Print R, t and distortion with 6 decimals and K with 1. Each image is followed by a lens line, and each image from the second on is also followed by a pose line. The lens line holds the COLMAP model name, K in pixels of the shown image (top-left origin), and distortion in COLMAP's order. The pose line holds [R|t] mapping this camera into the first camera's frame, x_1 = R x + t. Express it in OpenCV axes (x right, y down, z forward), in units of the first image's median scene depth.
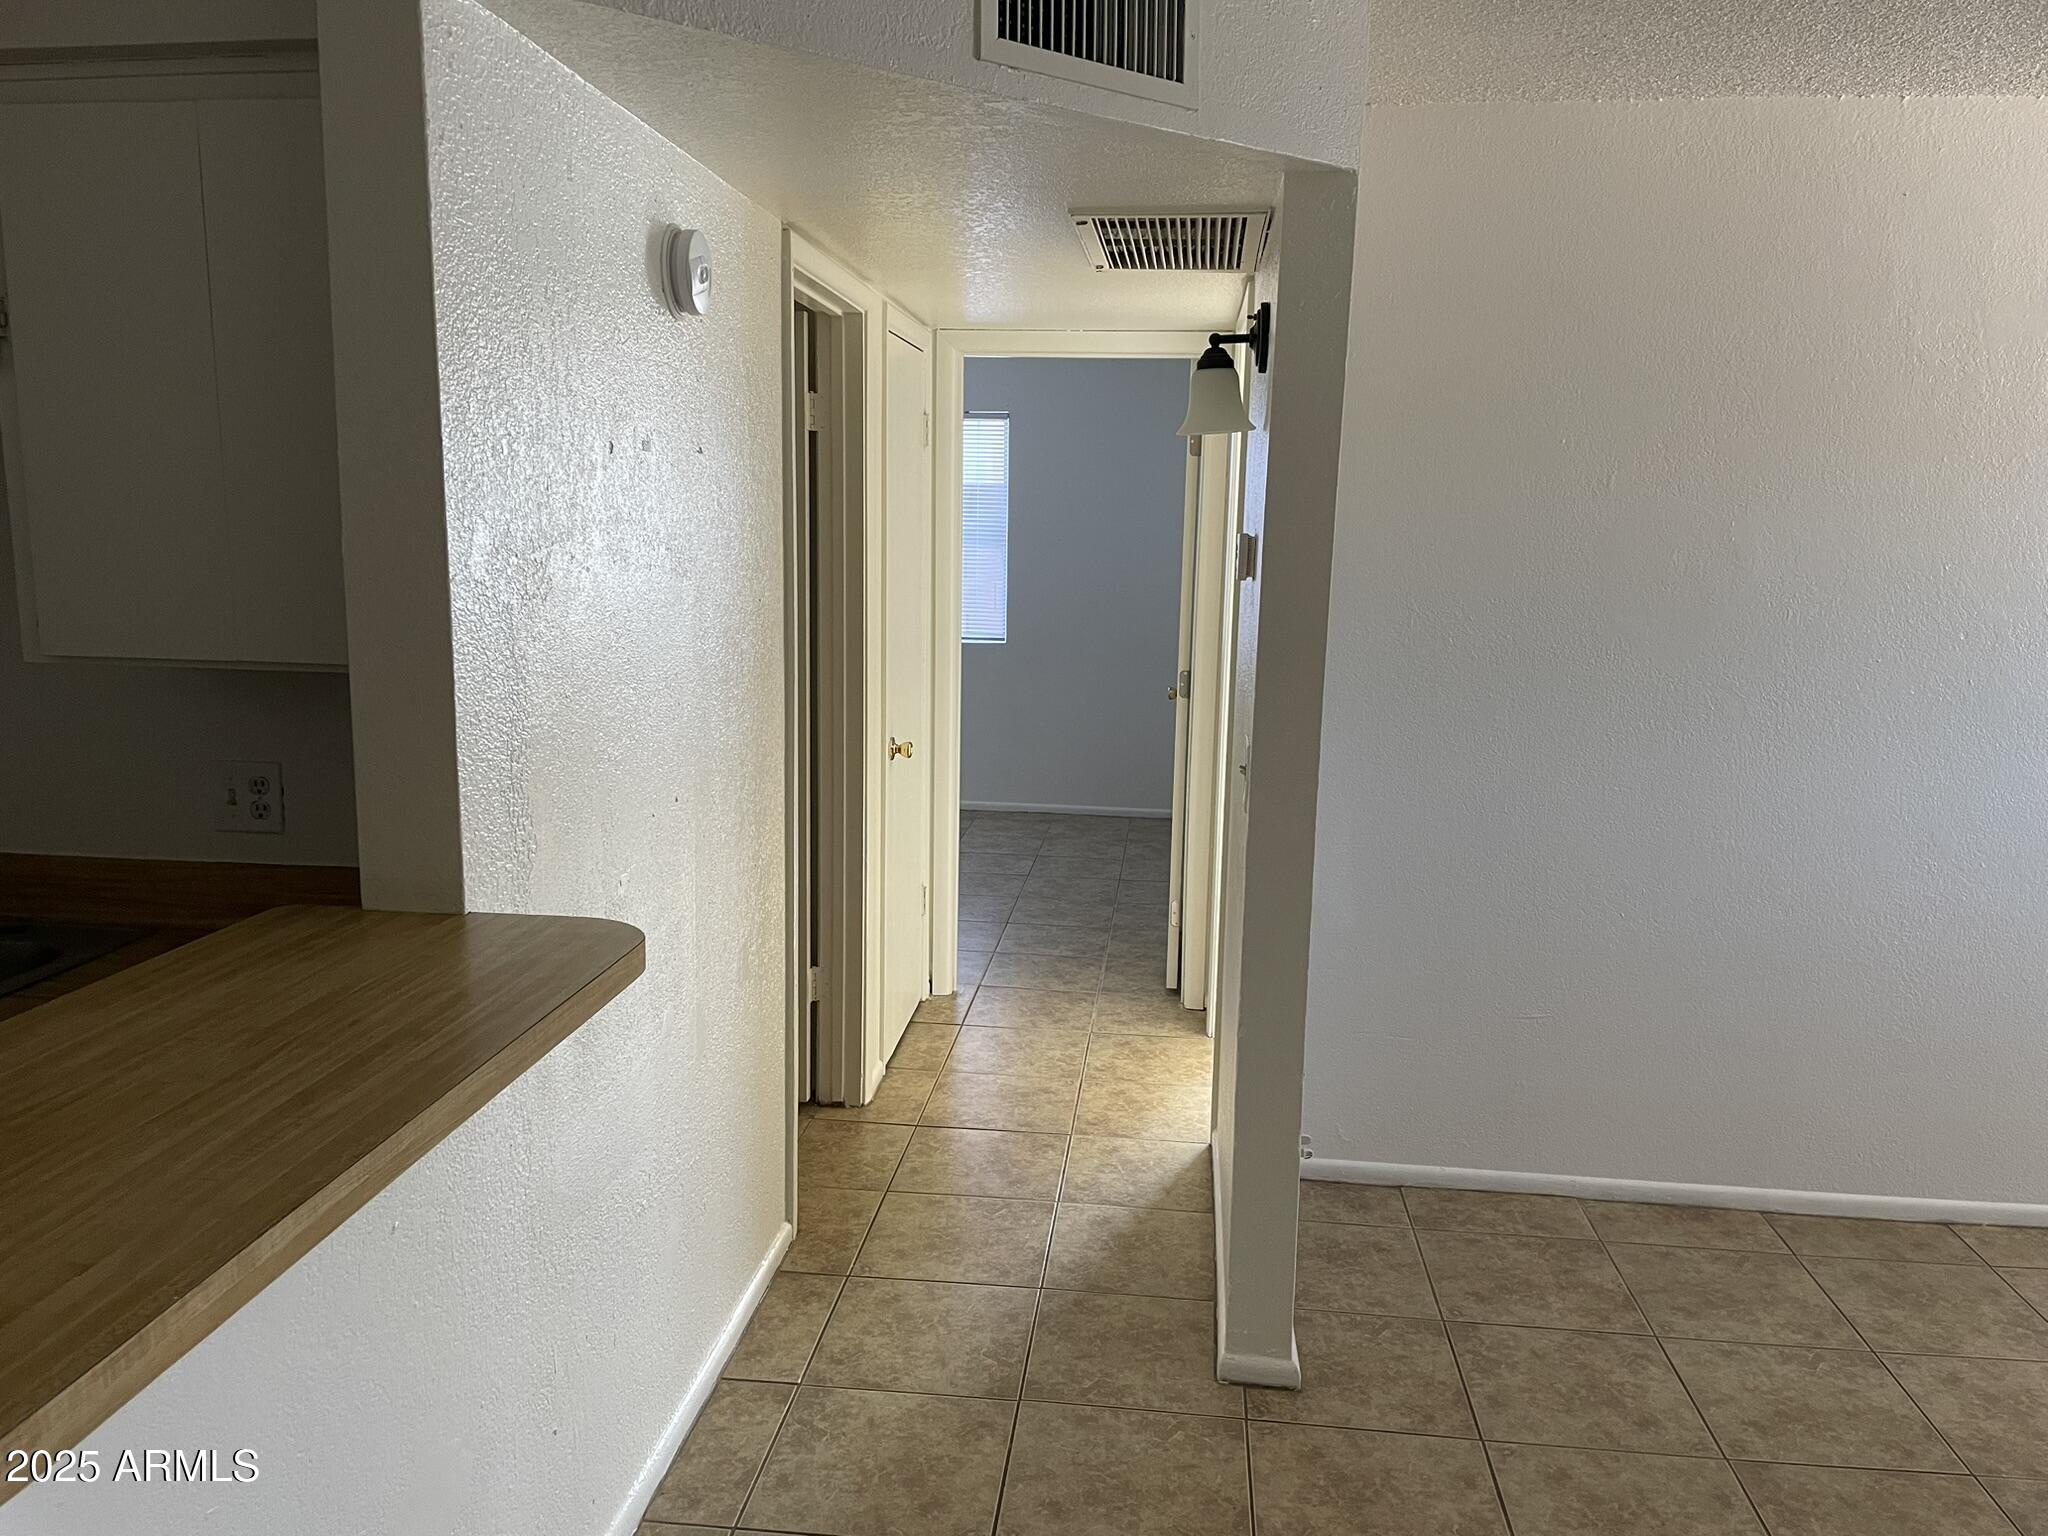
lens RADIAL K [[1538.6, 0, 1030.7], [0, 1538.6, 766.7], [0, 0, 1]] dist [0.056597, -0.053691]
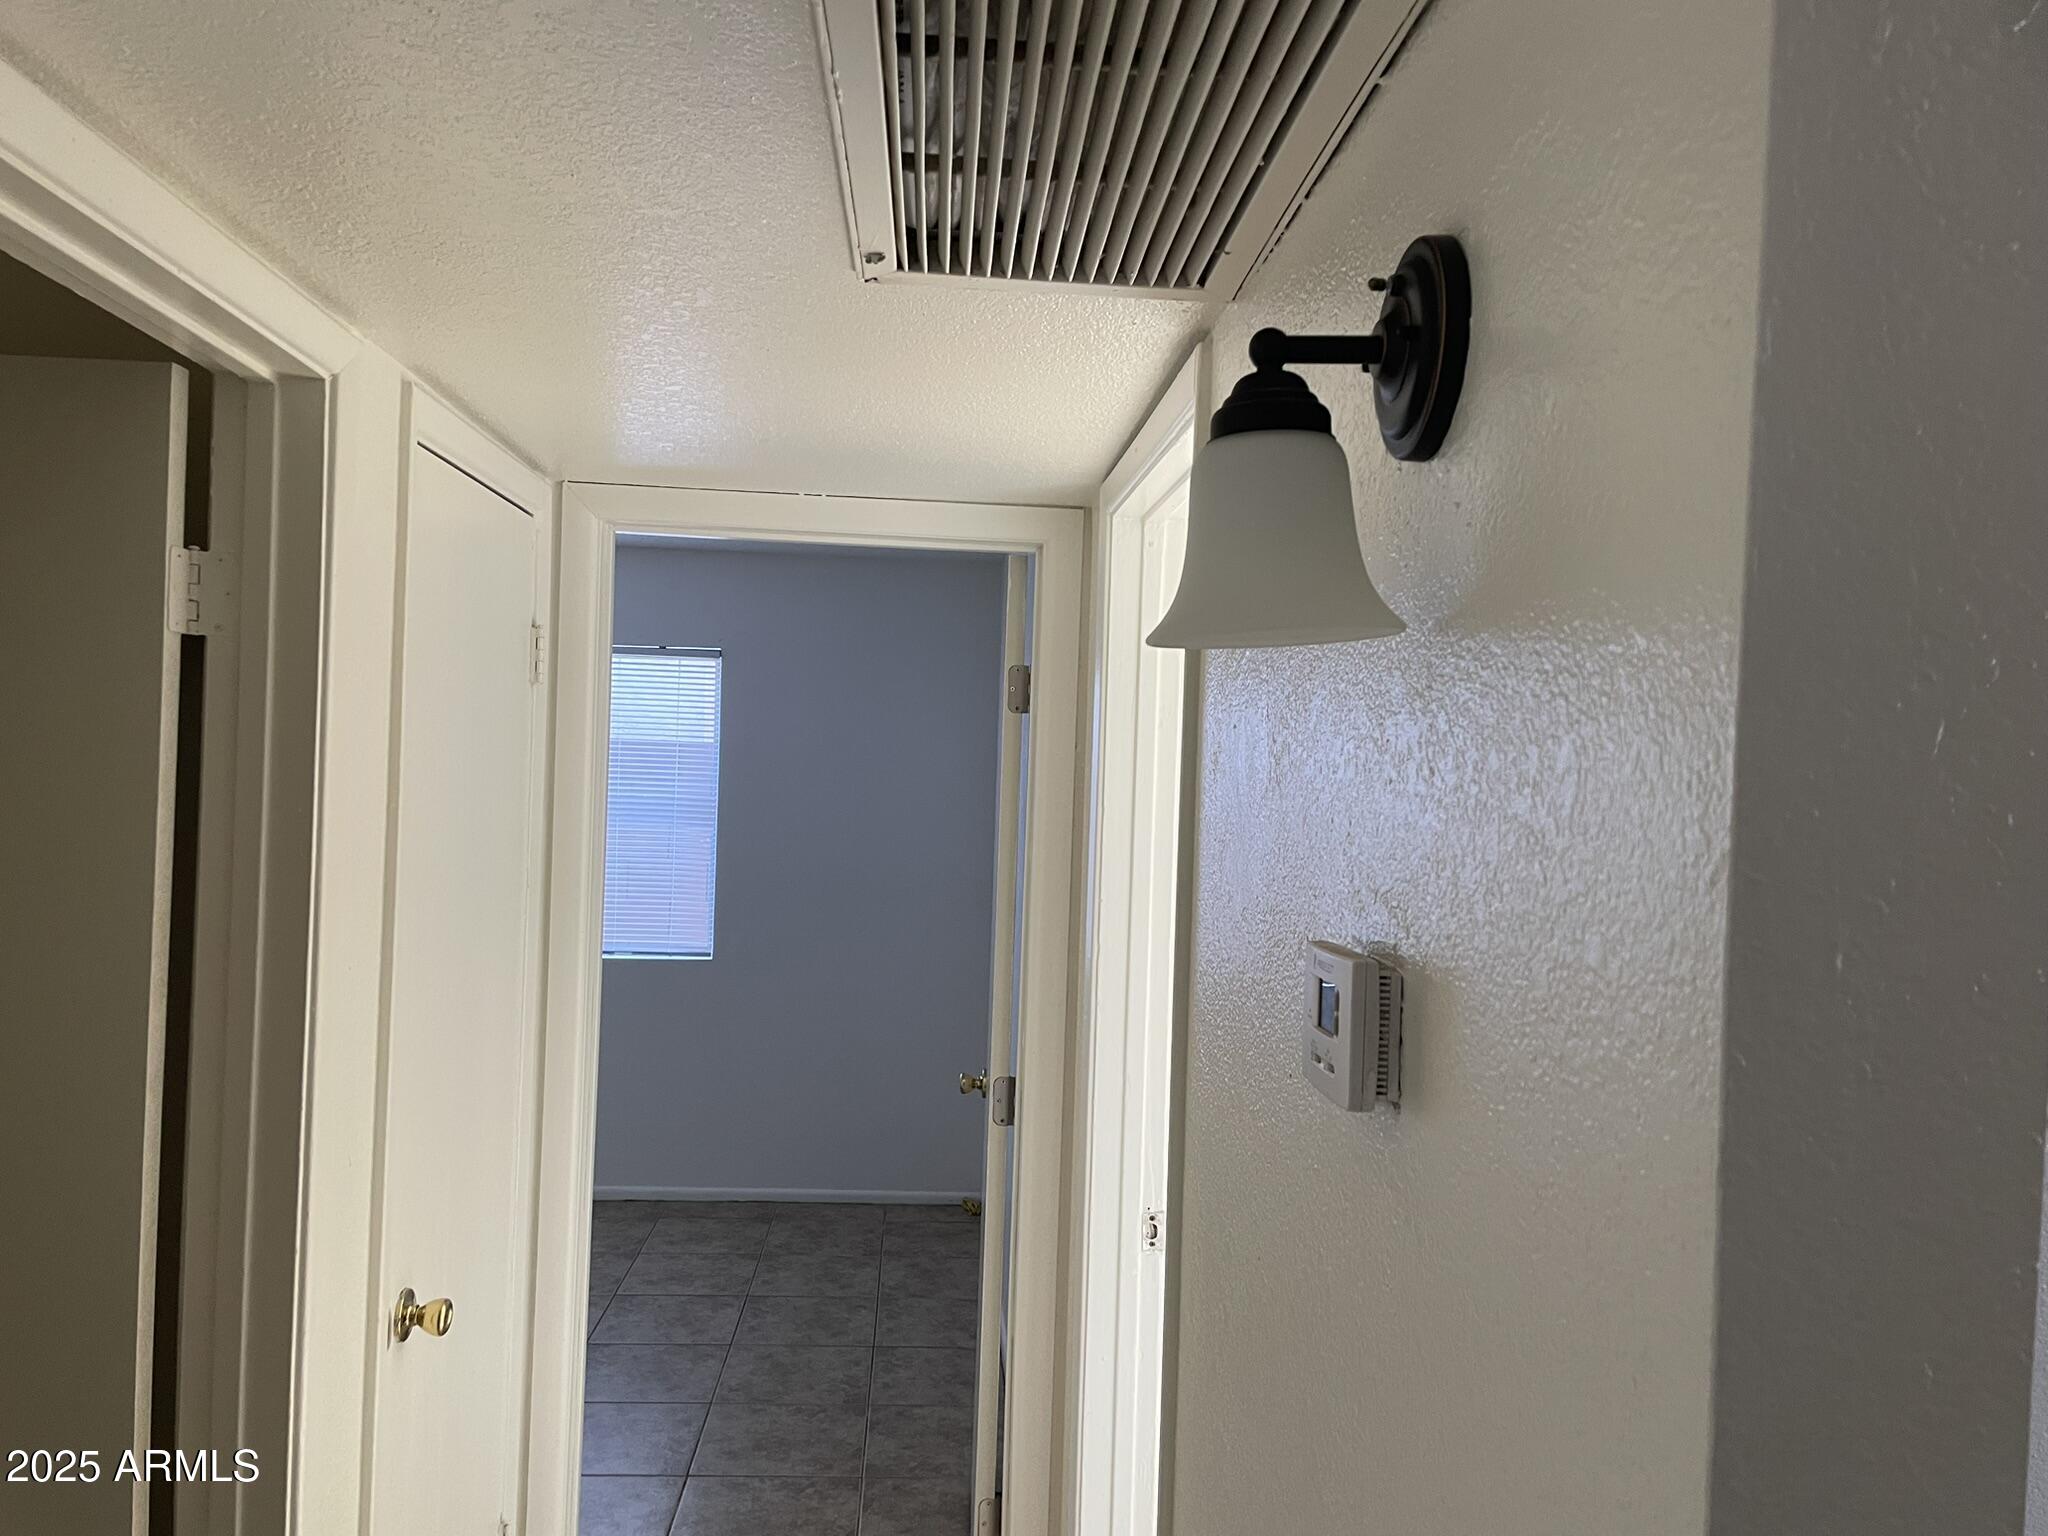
lens RADIAL K [[1538.6, 0, 1038.9], [0, 1538.6, 763.1], [0, 0, 1]] dist [0.056597, -0.053691]
pose [[0.984594, 0.014121, 0.174286, 0.012864], [0.014748, 0.986475, -0.163245, -0.089867], [-0.174234, 0.163301, 0.971069, 0.450633]]
